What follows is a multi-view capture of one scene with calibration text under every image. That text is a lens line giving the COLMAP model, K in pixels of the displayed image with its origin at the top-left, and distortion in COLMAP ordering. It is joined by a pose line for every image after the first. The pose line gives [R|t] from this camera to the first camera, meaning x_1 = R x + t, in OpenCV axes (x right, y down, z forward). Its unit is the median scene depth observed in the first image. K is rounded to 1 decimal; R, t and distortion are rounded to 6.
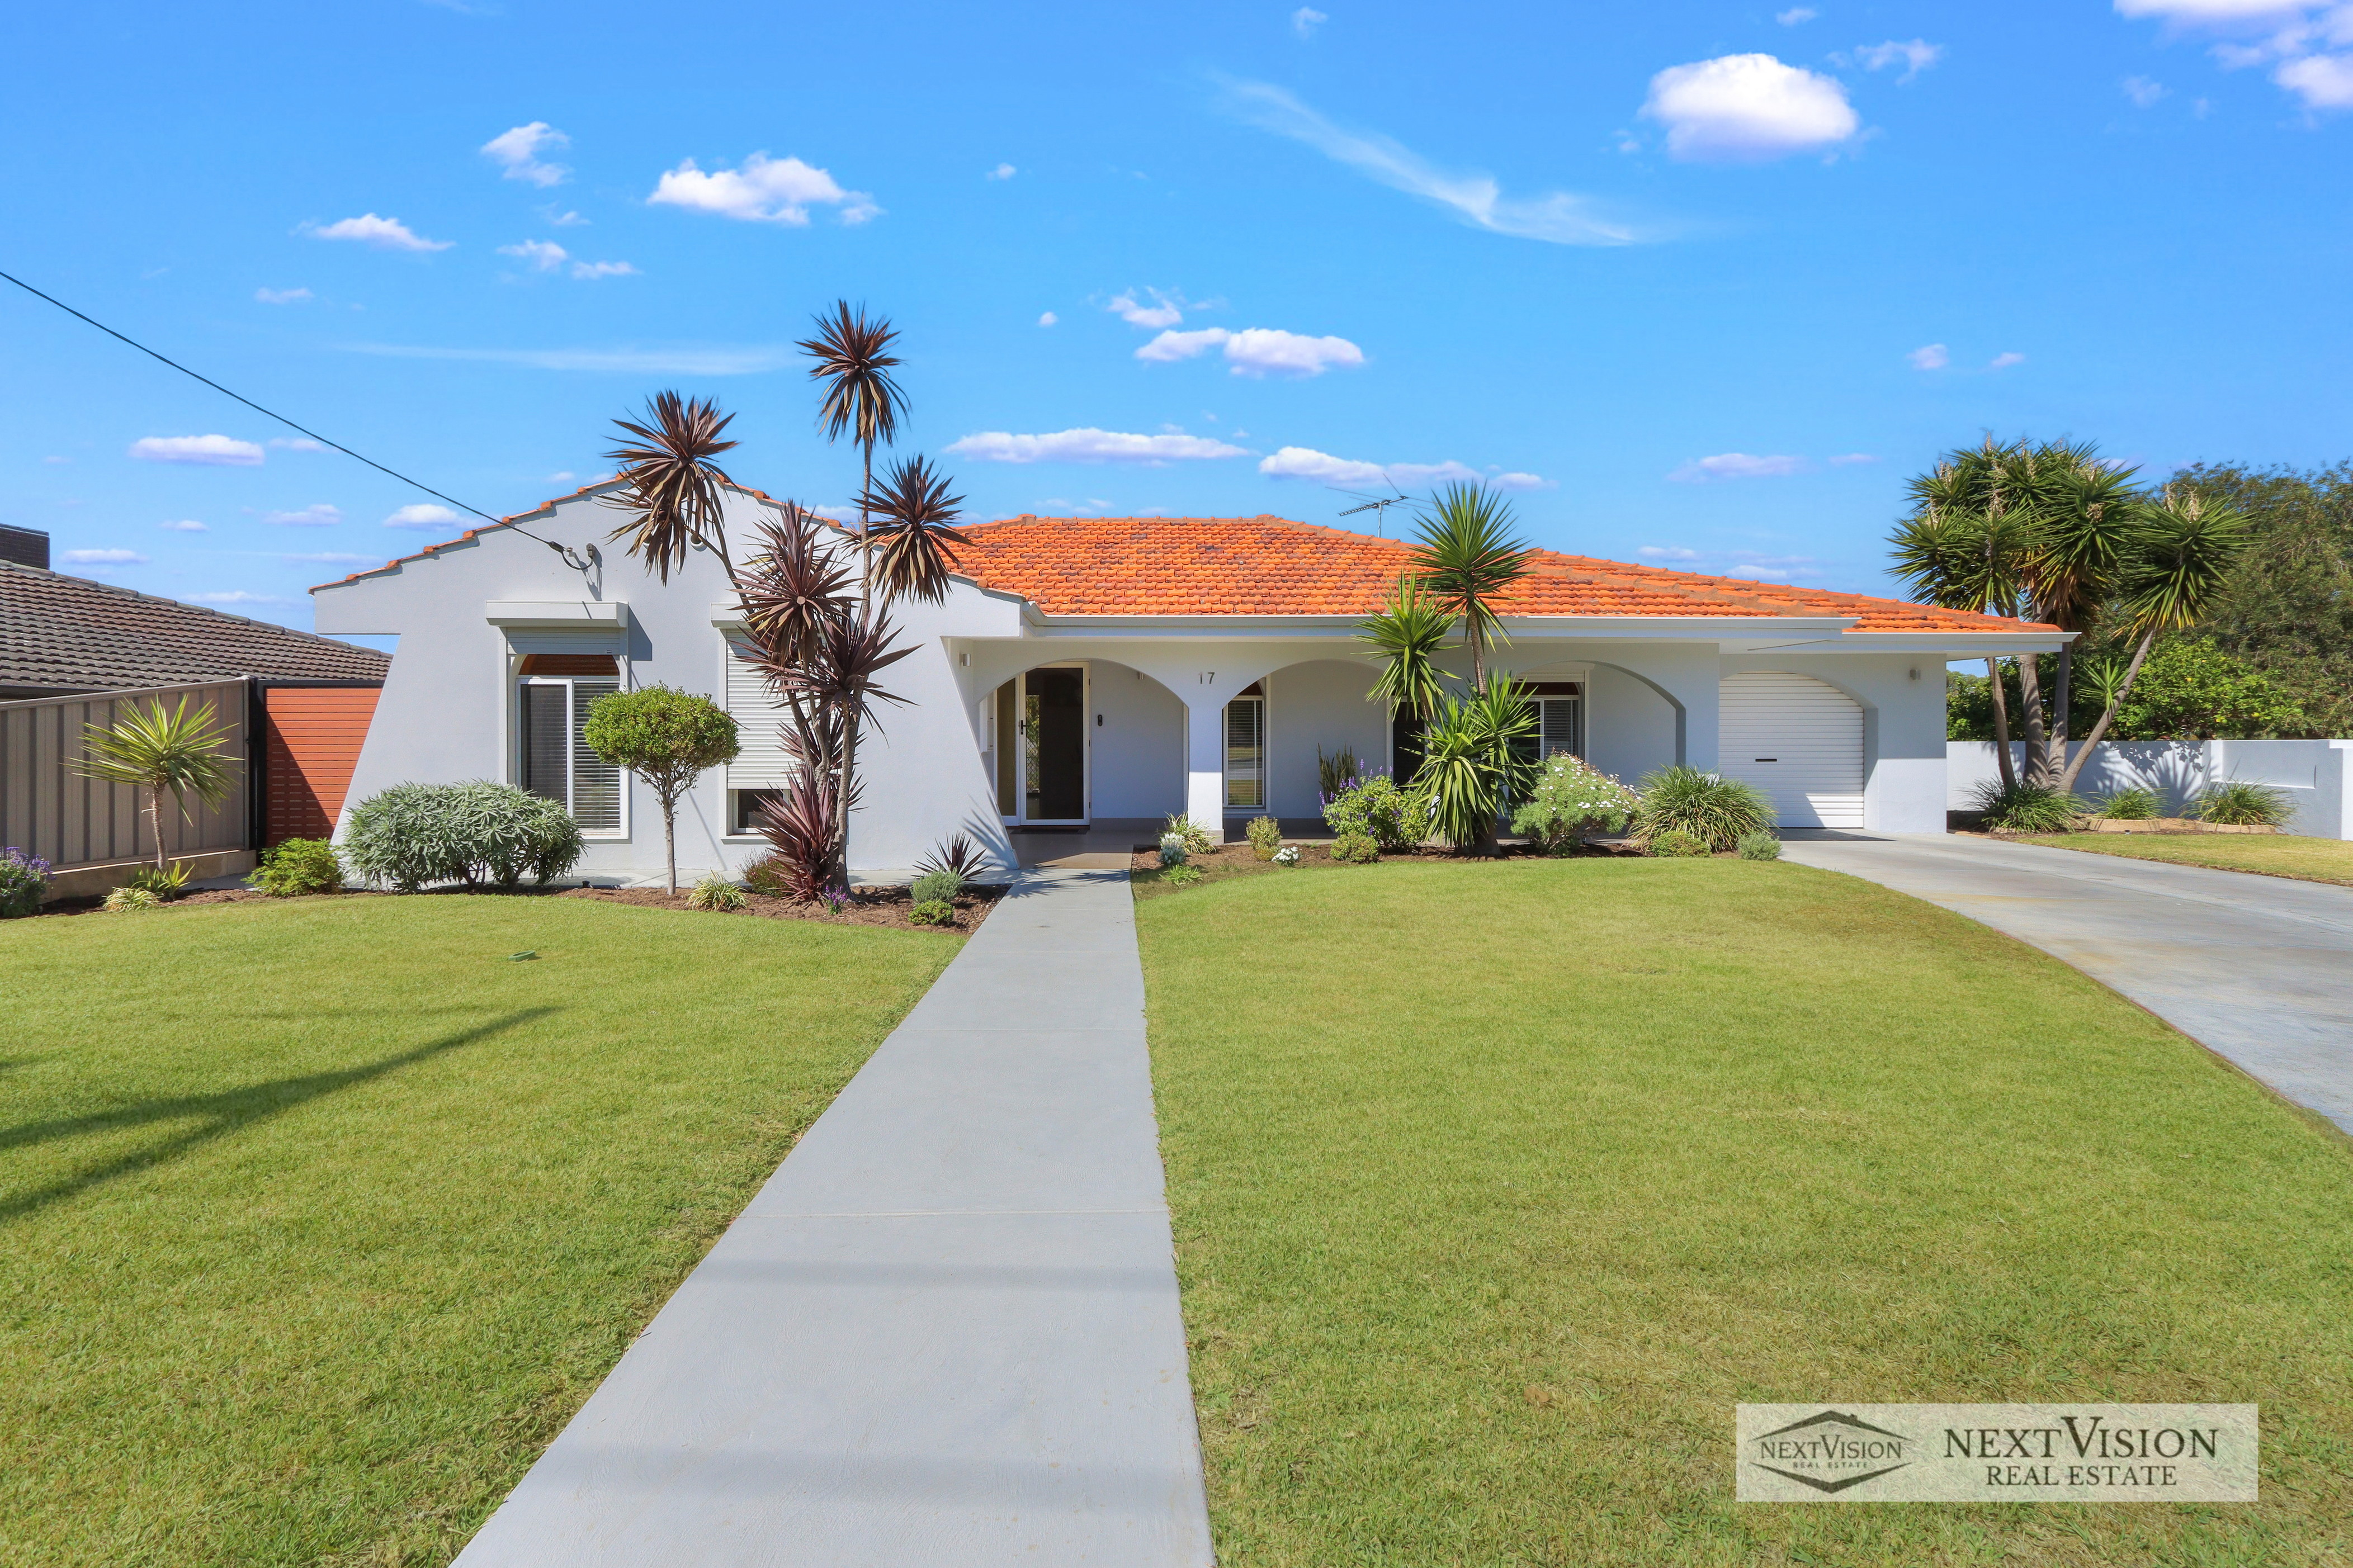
lens RADIAL K [[1077.7, 0, 1172.4], [0, 1077.7, 774.7], [0, 0, 1]] dist [-0.000102, 0.000573]
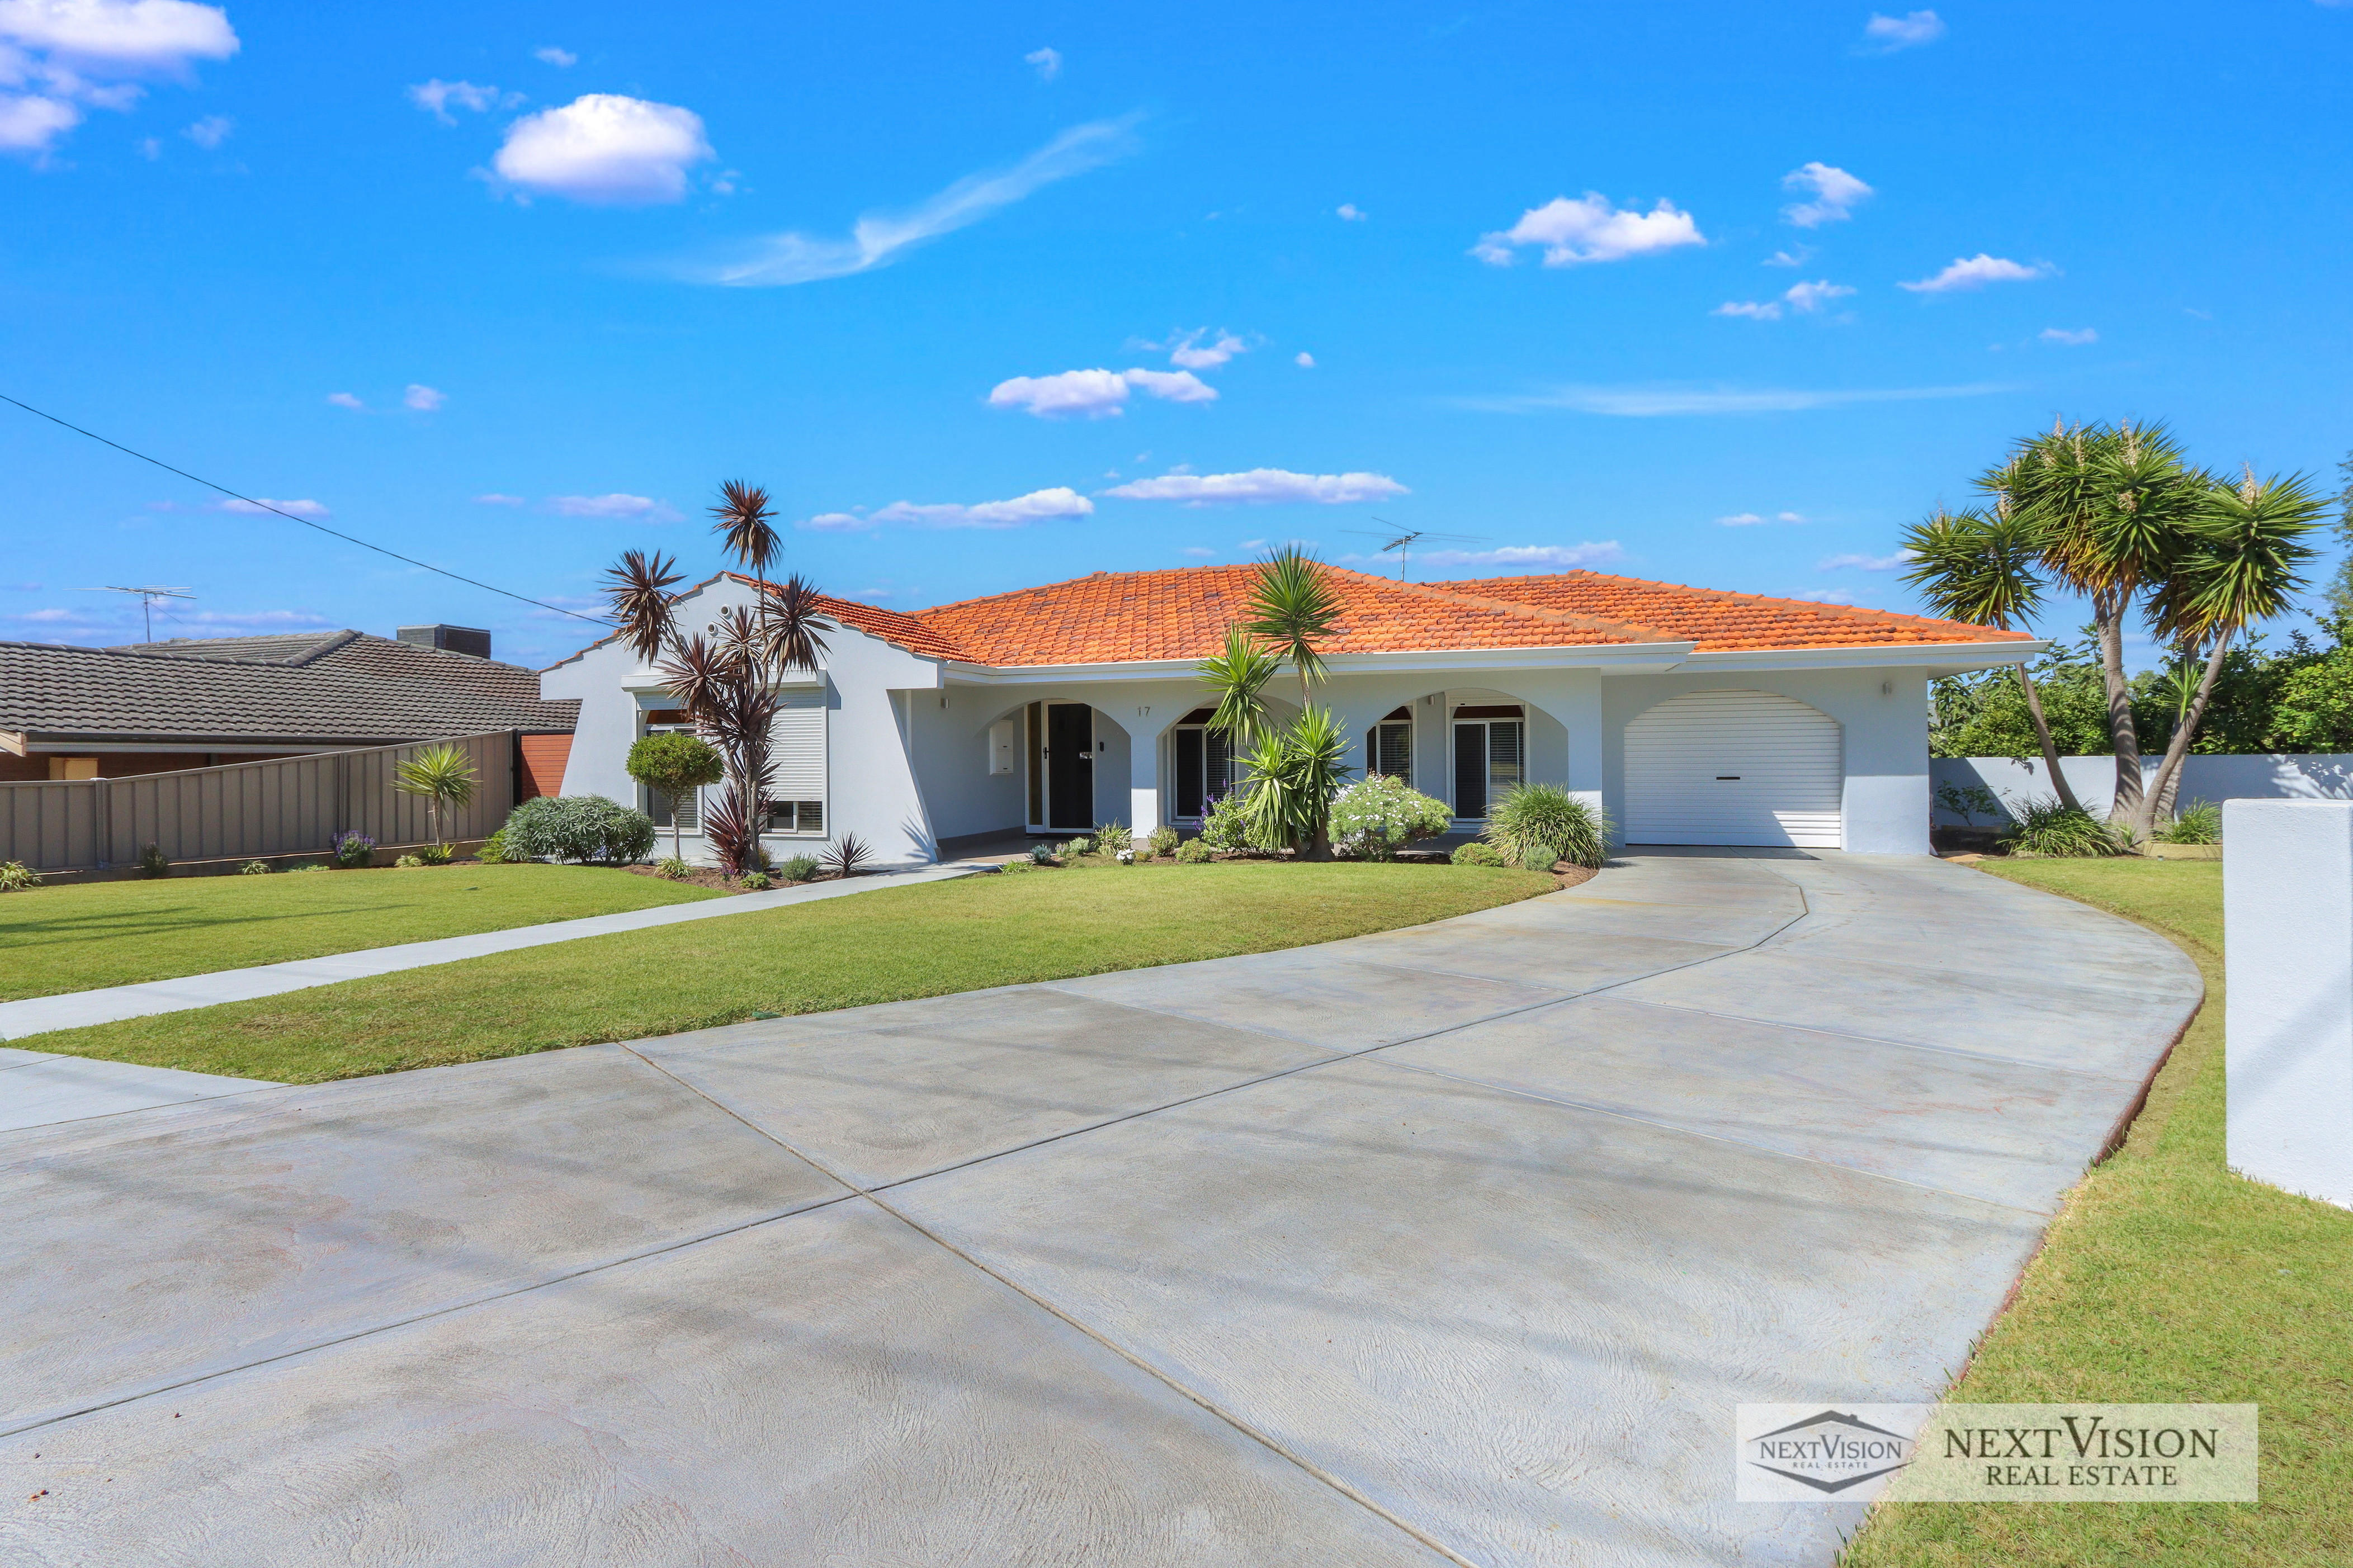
lens RADIAL K [[1077.7, 0, 1178.0], [0, 1077.7, 785.5], [0, 0, 1]] dist [-0.000102, 0.000573]
pose [[0.943524, -0.000690, -0.331305, 0.582222], [-0.001848, 0.999971, -0.007347, 0.002786], [0.331300, 0.007545, 0.943495, -0.167033]]
